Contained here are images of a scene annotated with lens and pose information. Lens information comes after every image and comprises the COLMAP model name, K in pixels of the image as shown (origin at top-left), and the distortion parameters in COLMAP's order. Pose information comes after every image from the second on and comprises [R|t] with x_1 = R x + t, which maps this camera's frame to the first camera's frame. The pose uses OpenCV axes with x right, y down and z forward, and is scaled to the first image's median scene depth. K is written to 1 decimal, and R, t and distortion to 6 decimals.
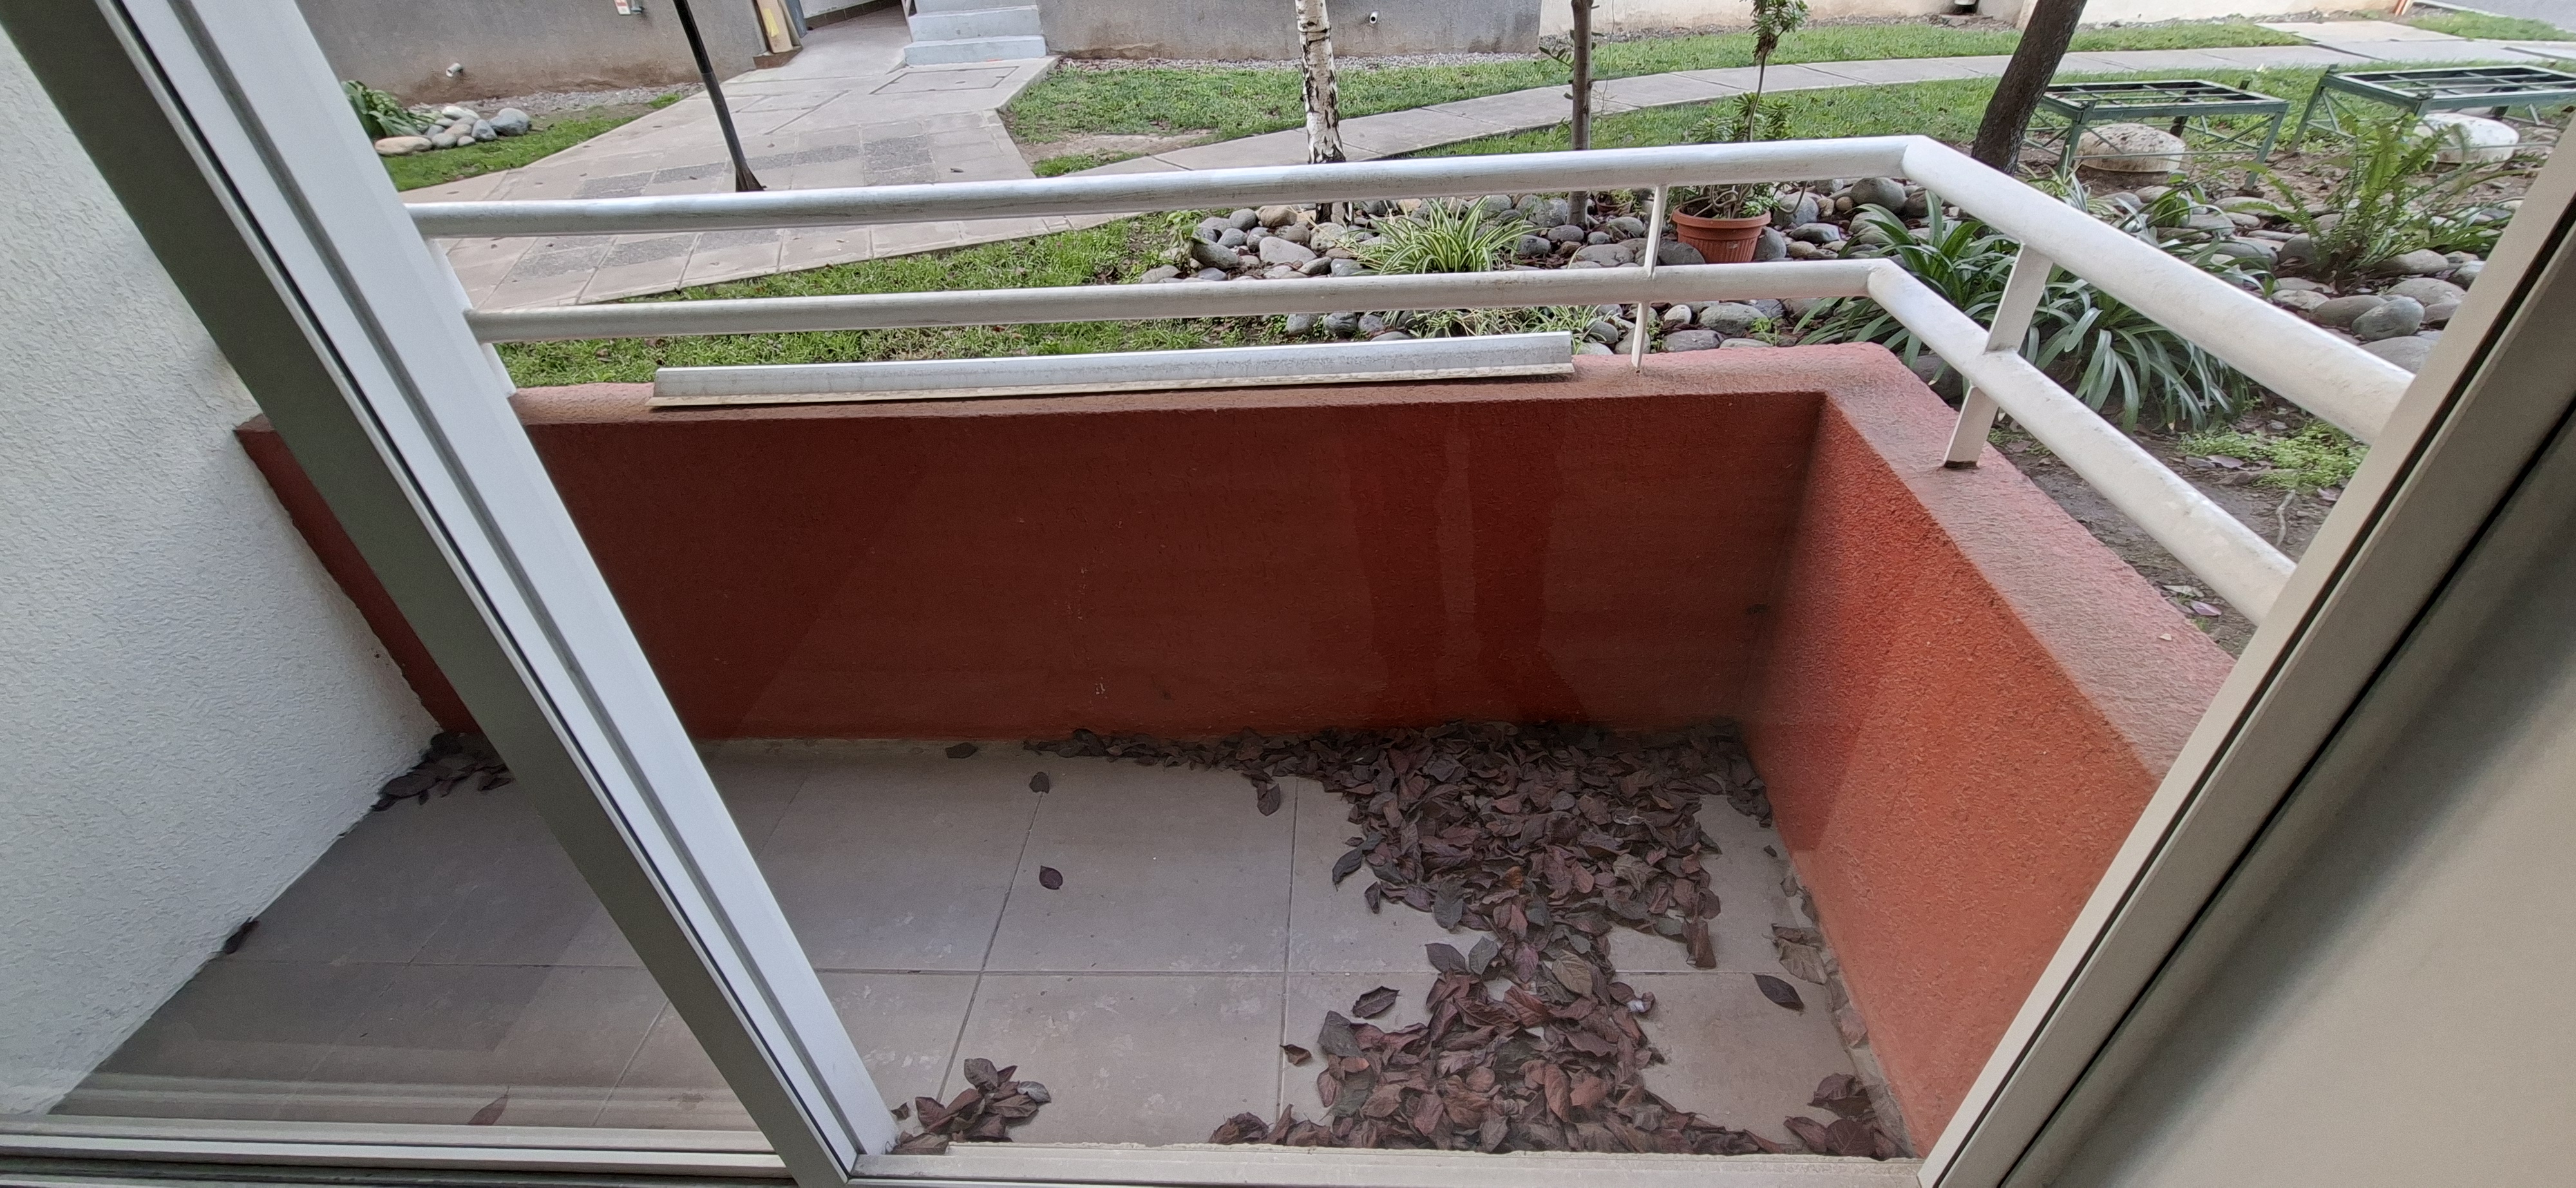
lens RADIAL K [[1008.8, 0, 1293.8], [0, 1008.8, 599.9], [0, 0, 1]] dist [-0.014369, 0.006334]
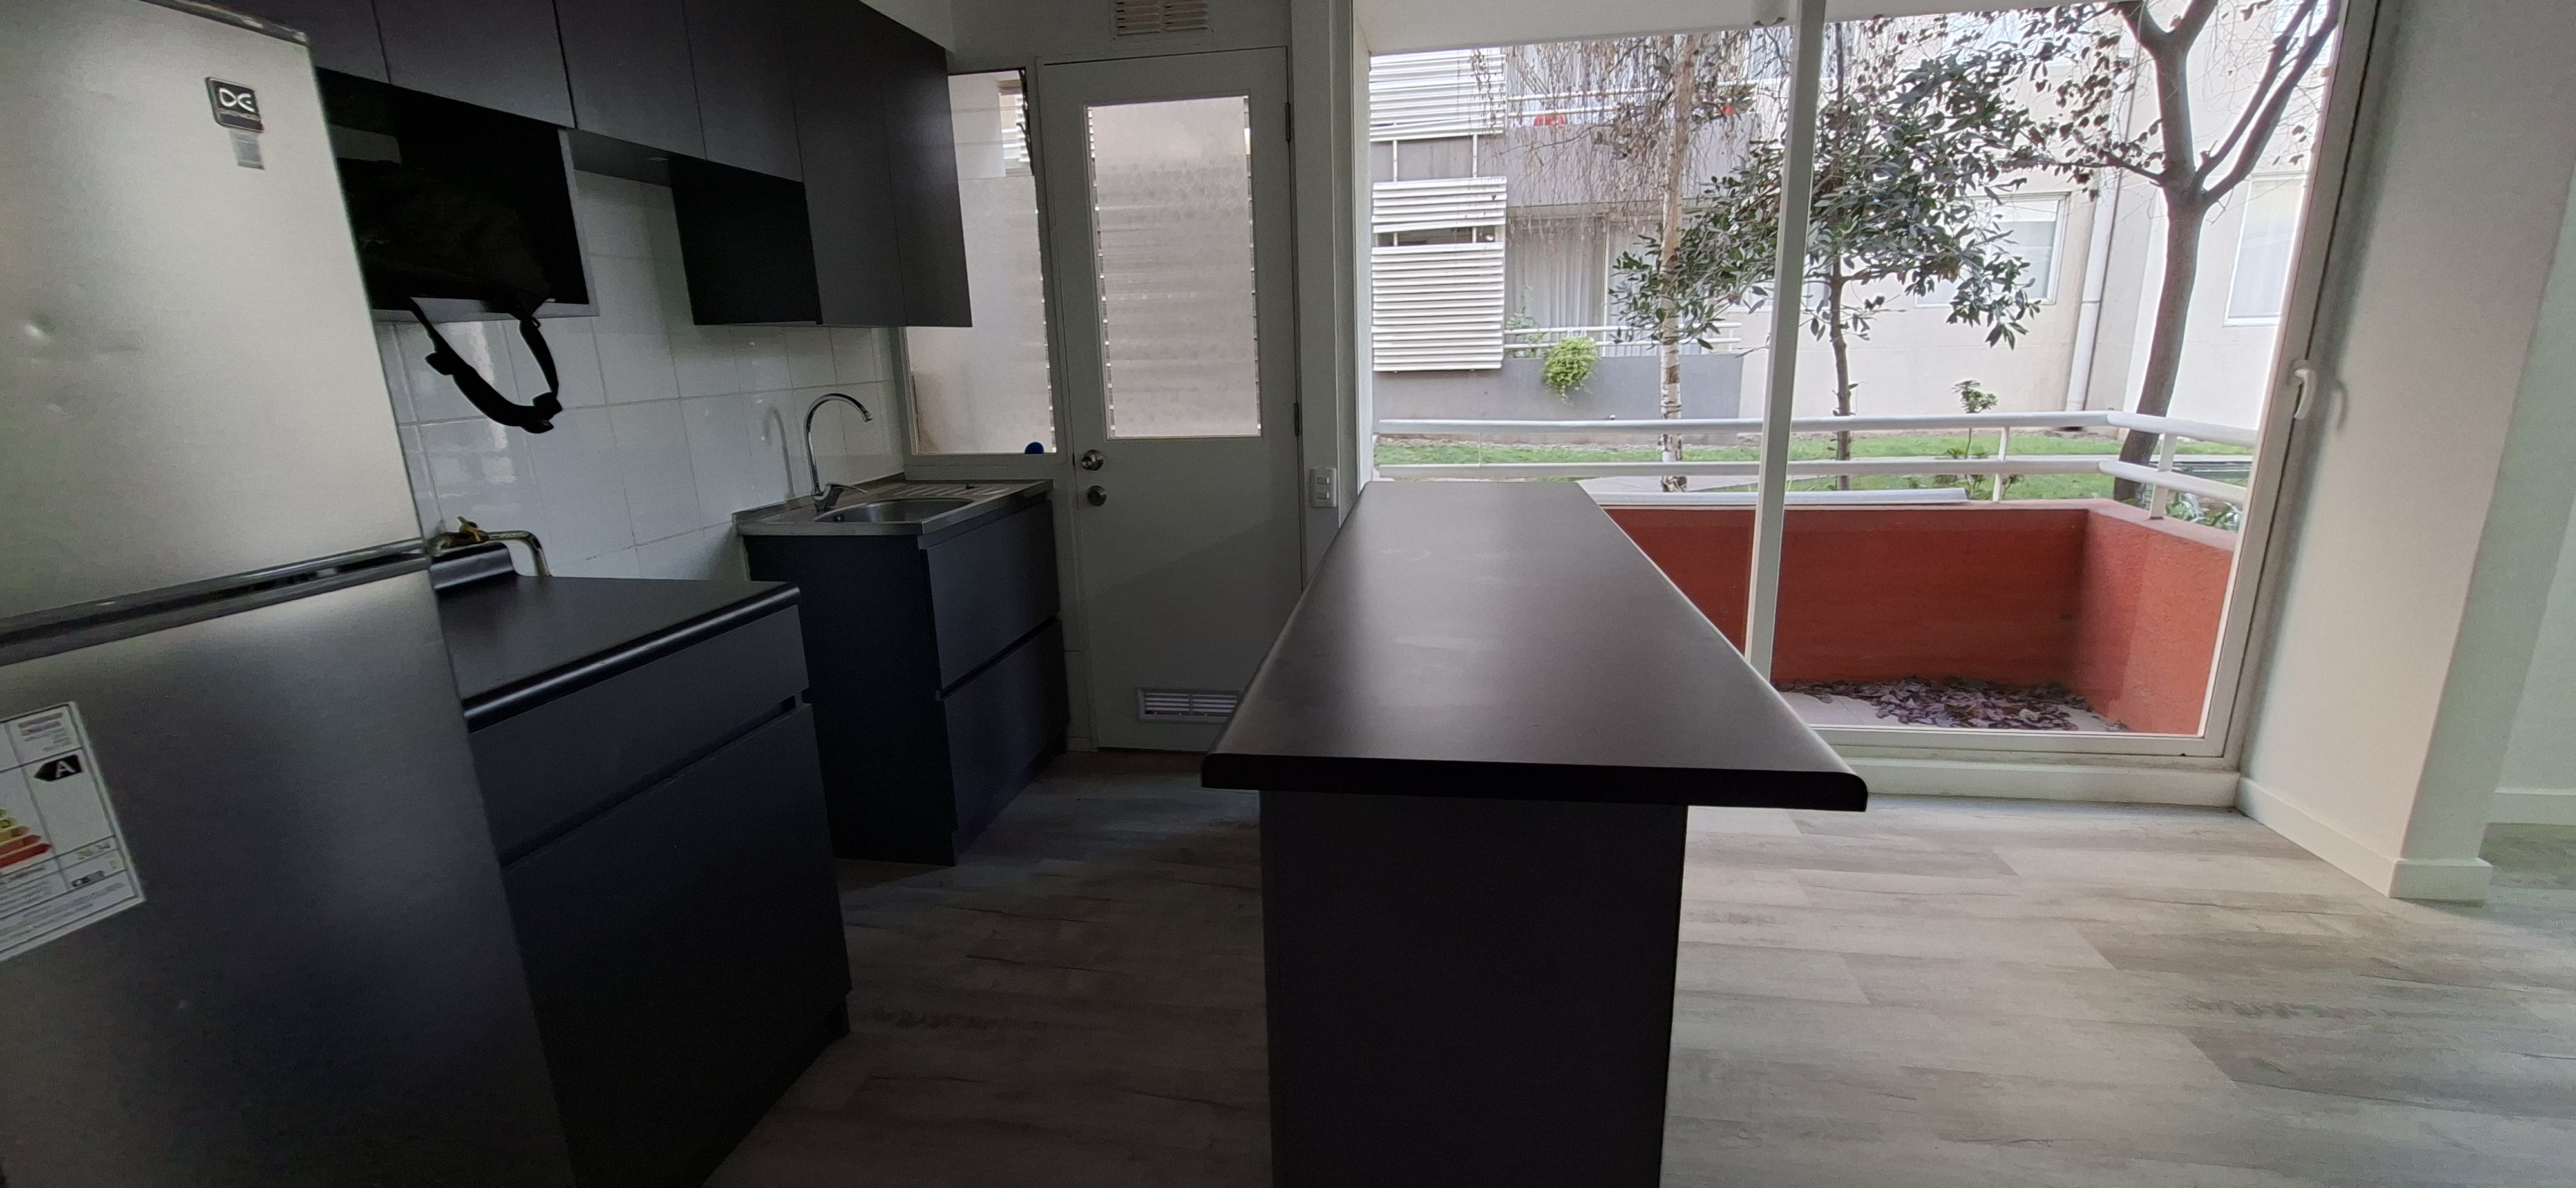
lens RADIAL K [[1019.6, 0, 1298.0], [0, 1019.6, 594.6], [0, 0, 1]] dist [-0.014397, 0.006440]
pose [[0.992859, 0.049616, -0.108483, -0.199286], [-0.085697, 0.929281, -0.359295, 0.189671], [0.082984, 0.366026, 0.926897, -0.246348]]
